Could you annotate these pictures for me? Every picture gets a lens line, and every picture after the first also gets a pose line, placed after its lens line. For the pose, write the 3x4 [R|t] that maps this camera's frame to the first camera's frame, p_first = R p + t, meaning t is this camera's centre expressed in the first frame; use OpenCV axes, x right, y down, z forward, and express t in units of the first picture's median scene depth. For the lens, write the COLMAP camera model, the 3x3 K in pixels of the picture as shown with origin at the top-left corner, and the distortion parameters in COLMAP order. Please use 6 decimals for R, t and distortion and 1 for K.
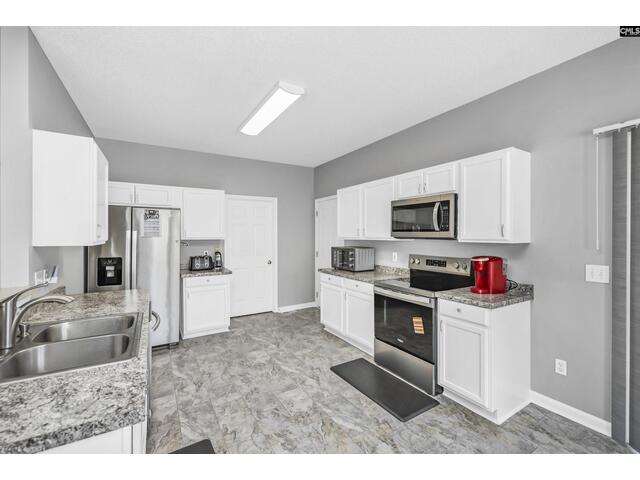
lens RADIAL K [[288.5, 0, 320.0], [0, 288.5, 240.0], [0, 0, 1]] dist [-0.000991, -0.000068]
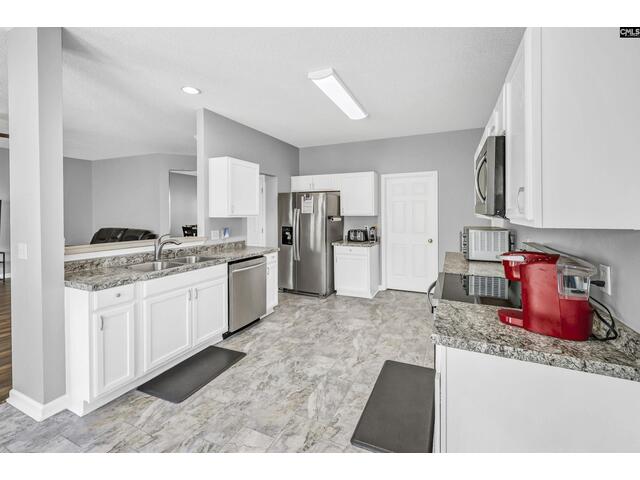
lens RADIAL K [[272.5, 0, 321.4], [0, 272.5, 217.9], [0, 0, 1]] dist [-0.000486, -0.000006]
pose [[0.565235, 0.016353, -0.824768, 0.626215], [-0.013952, 0.999850, 0.010262, -0.002216], [0.824812, 0.005706, 0.565378, 0.364101]]
